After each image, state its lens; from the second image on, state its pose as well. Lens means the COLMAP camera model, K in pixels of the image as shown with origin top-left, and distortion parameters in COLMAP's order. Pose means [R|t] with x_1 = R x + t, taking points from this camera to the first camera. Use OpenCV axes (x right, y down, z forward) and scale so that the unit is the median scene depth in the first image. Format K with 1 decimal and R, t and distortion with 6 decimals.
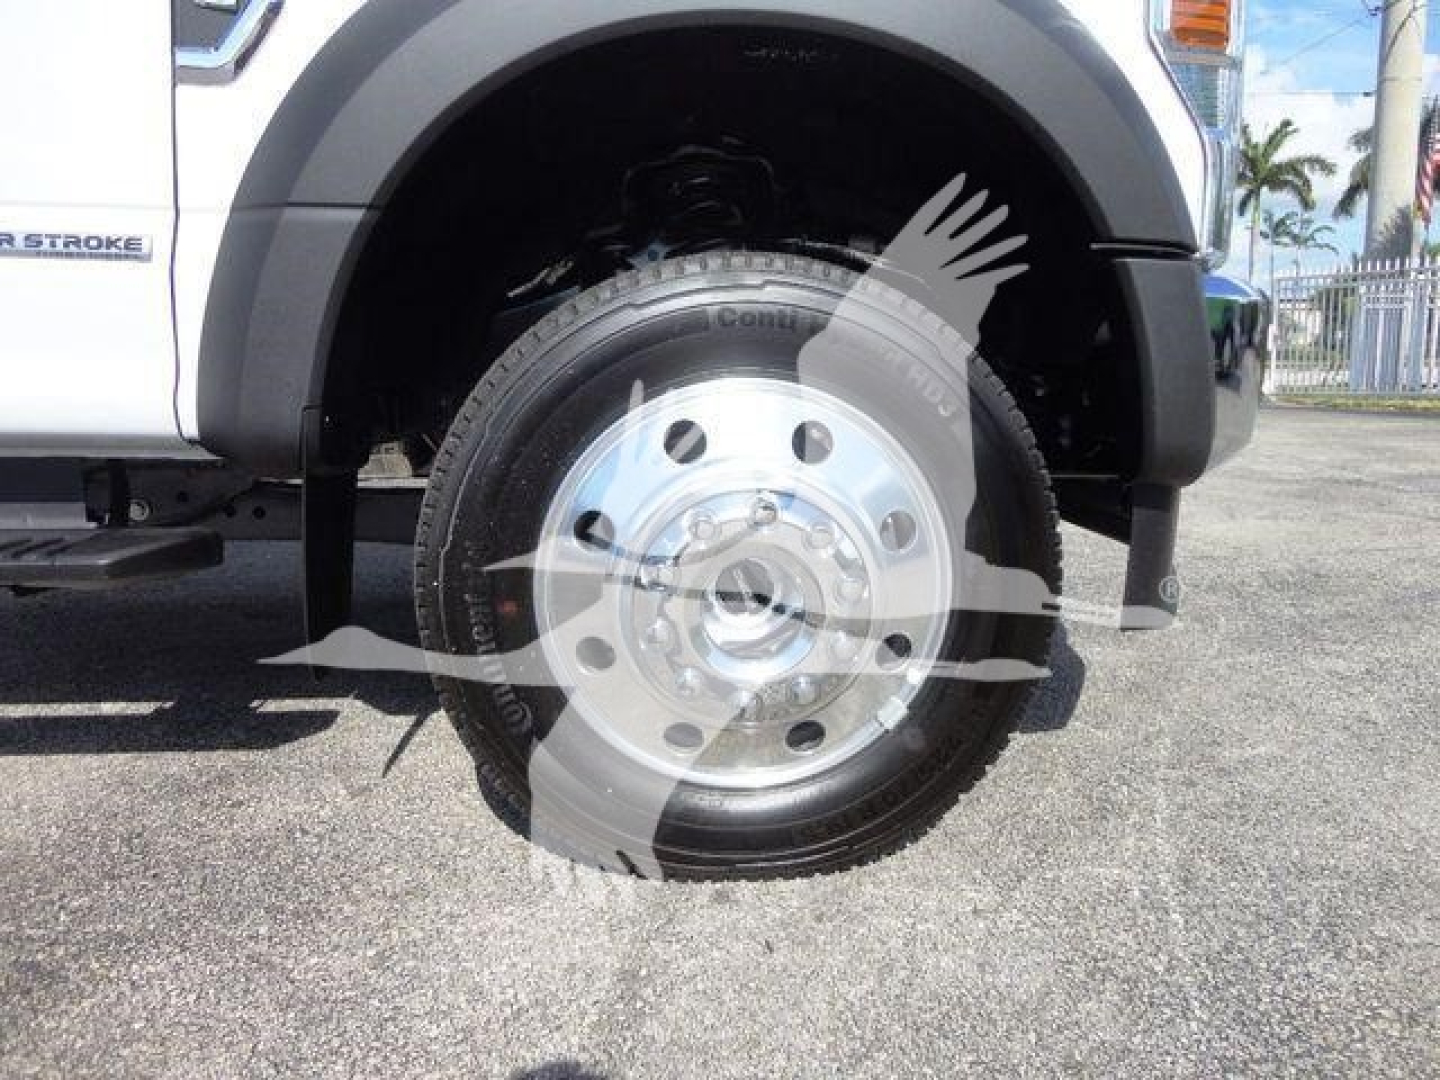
lens RADIAL K [[1005.7, 0, 727.0], [0, 1005.7, 534.1], [0, 0, 1]] dist [-0.002060, 0.000326]
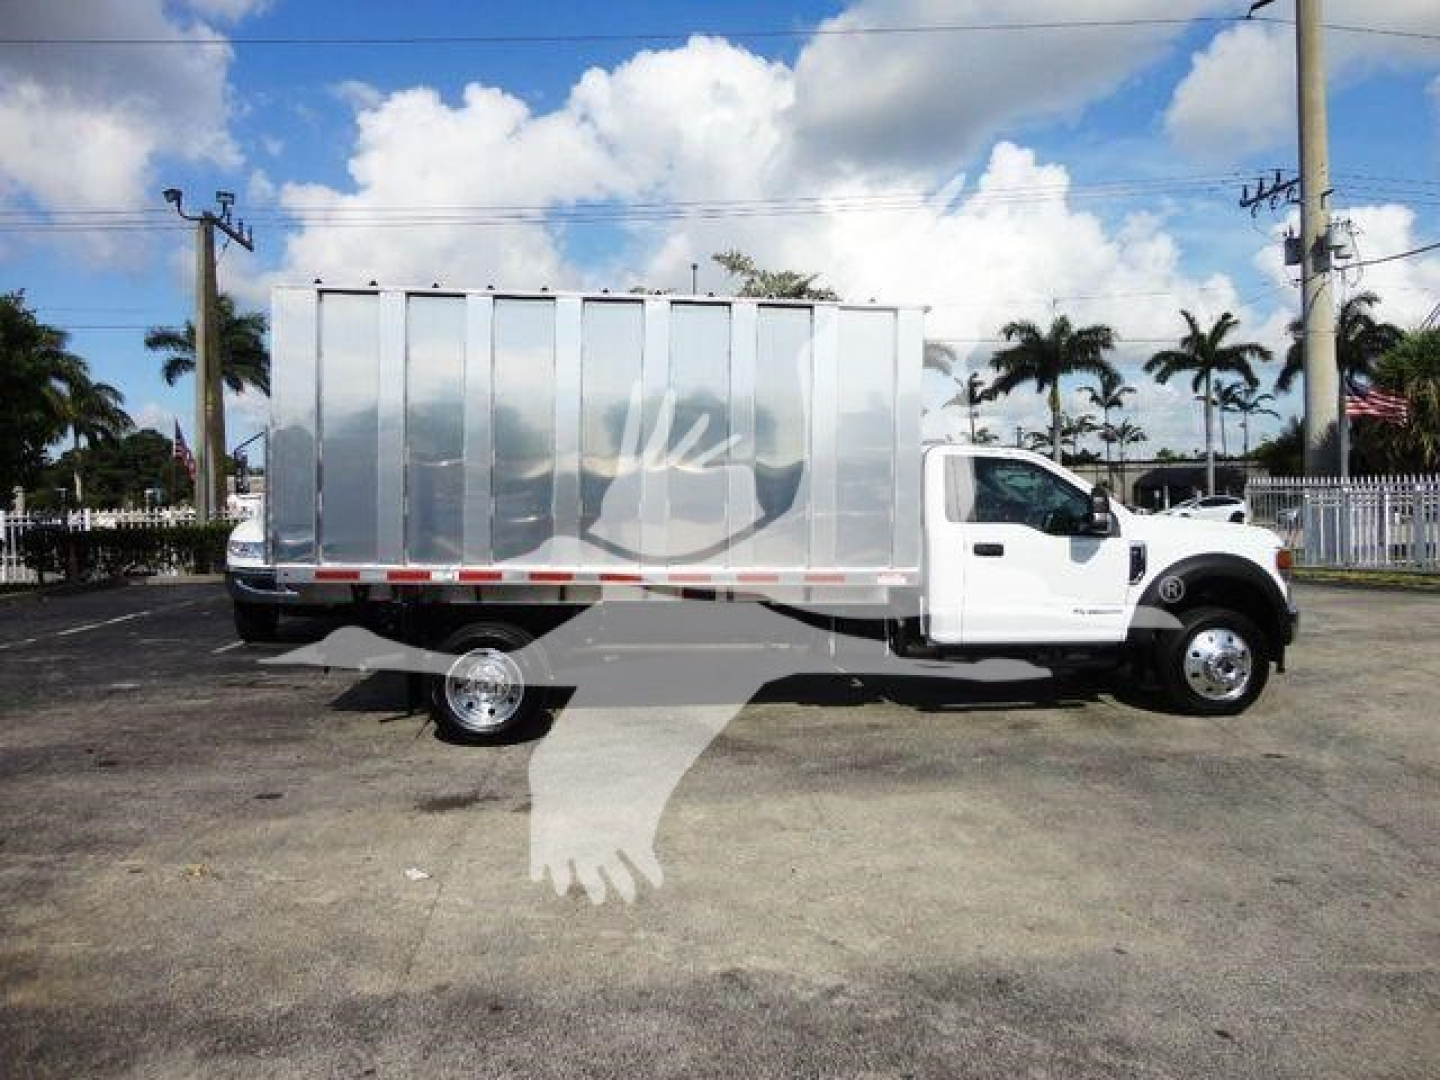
lens RADIAL K [[1005.7, 0, 727.0], [0, 1005.7, 534.1], [0, 0, 1]] dist [-0.002060, 0.000326]
pose [[0.999436, -0.012761, 0.031068, -0.068537], [0.017099, 0.989484, -0.143626, 0.002085], [-0.028909, 0.144076, 0.989144, -0.110177]]
